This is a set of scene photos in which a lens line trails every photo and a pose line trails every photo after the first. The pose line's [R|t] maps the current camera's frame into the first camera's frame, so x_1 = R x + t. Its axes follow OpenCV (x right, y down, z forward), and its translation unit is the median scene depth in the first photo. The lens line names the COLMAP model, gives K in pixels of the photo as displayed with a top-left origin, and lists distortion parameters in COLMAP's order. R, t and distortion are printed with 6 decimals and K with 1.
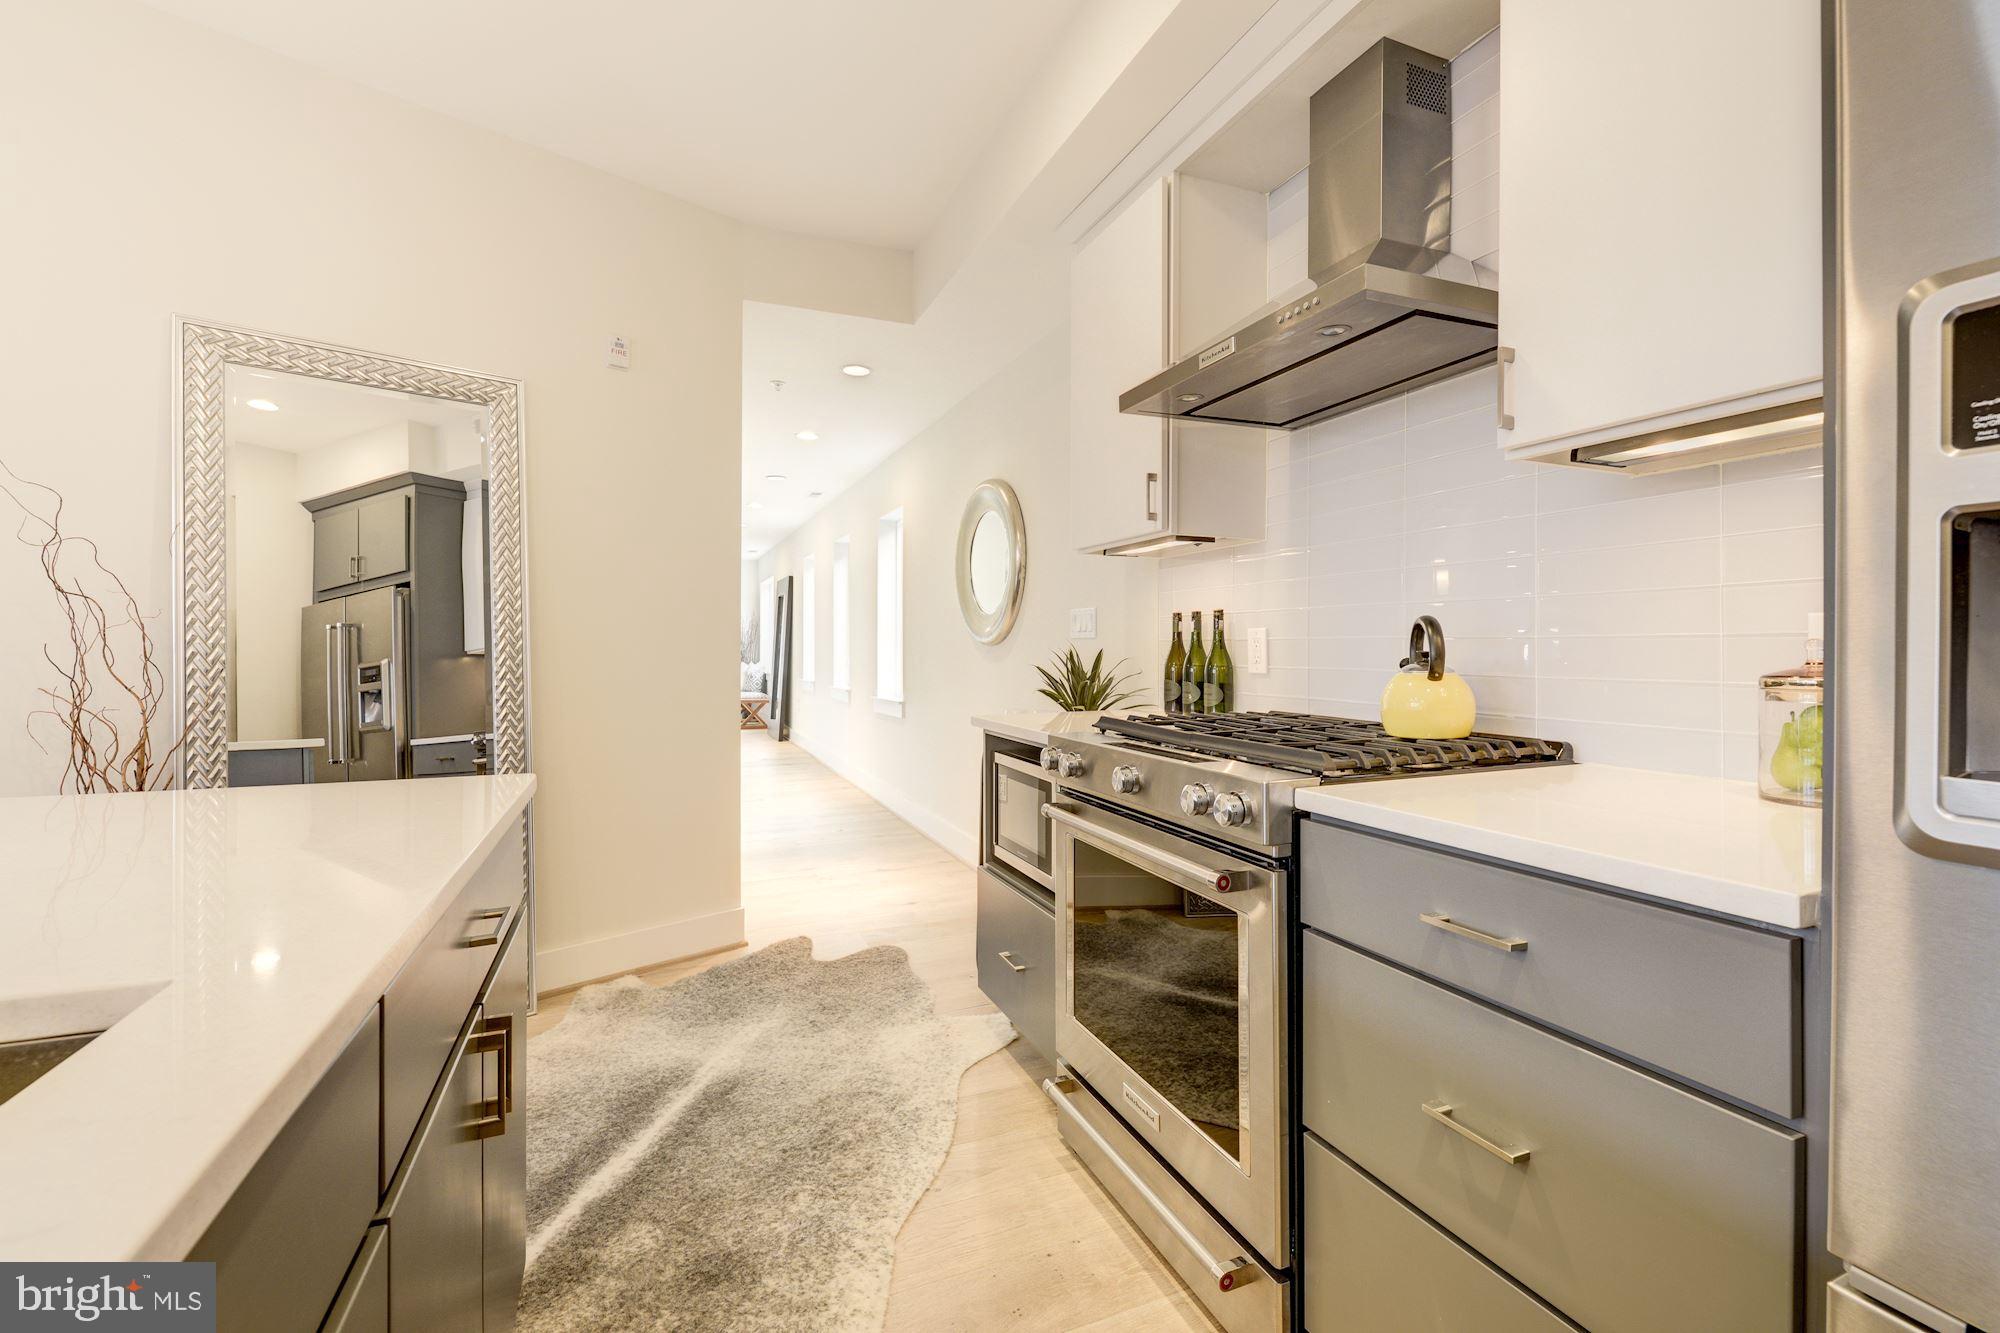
lens RADIAL K [[847.8, 0, 1000.0], [0, 847.8, 666.5], [0, 0, 1]] dist [0.001772, -0.000093]
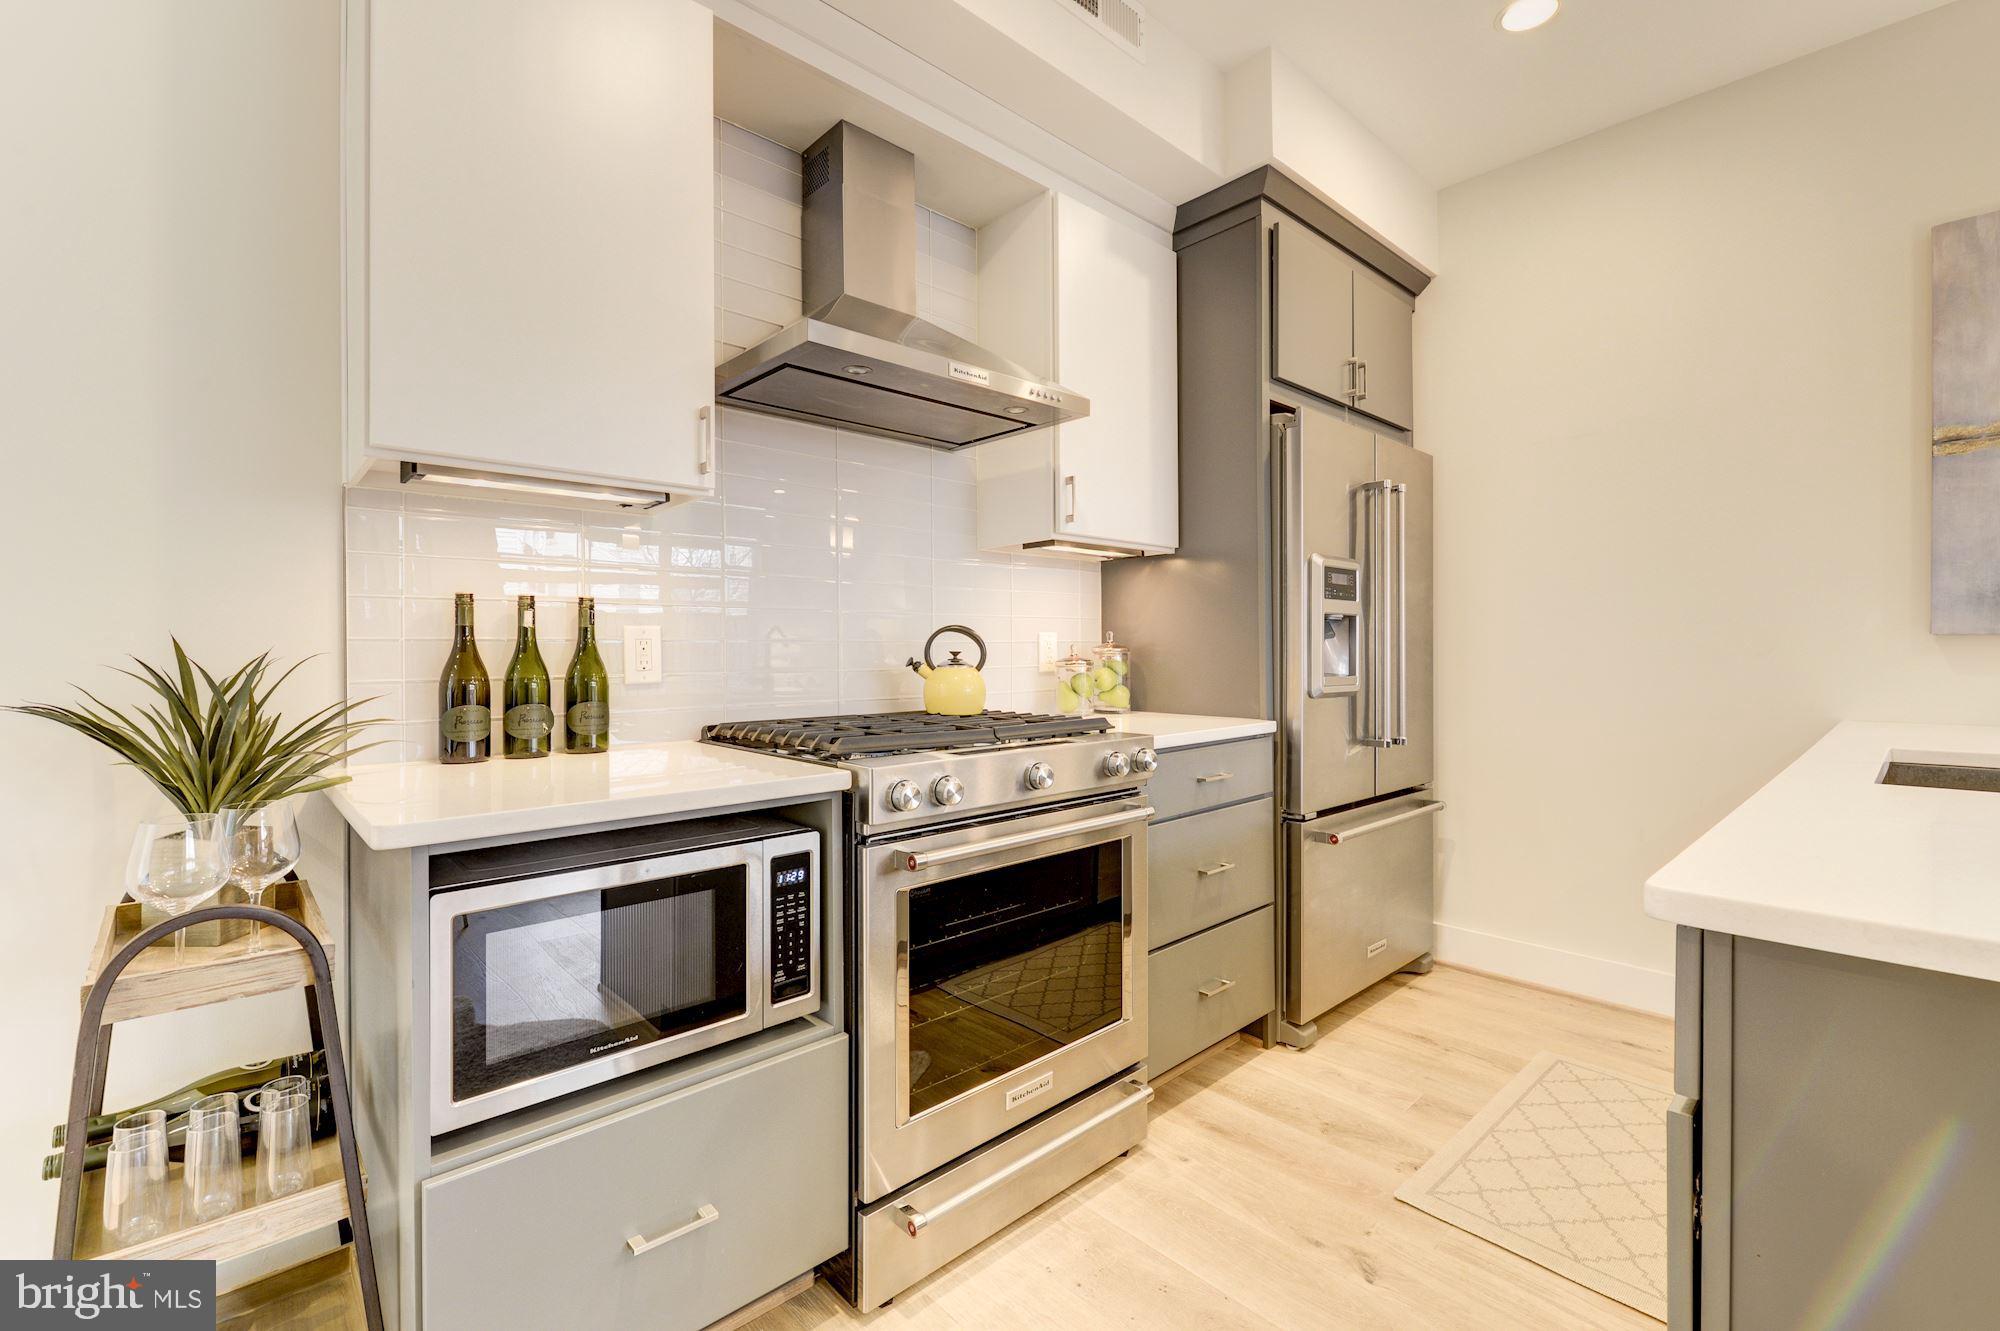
lens RADIAL K [[847.8, 0, 1000.0], [0, 847.8, 665.5], [0, 0, 1]] dist [0.001772, -0.000093]
pose [[-0.333624, -0.013353, 0.942612, -0.507496], [0.023477, 0.999472, 0.022468, -0.016406], [-0.942414, 0.029625, -0.333135, 0.873336]]
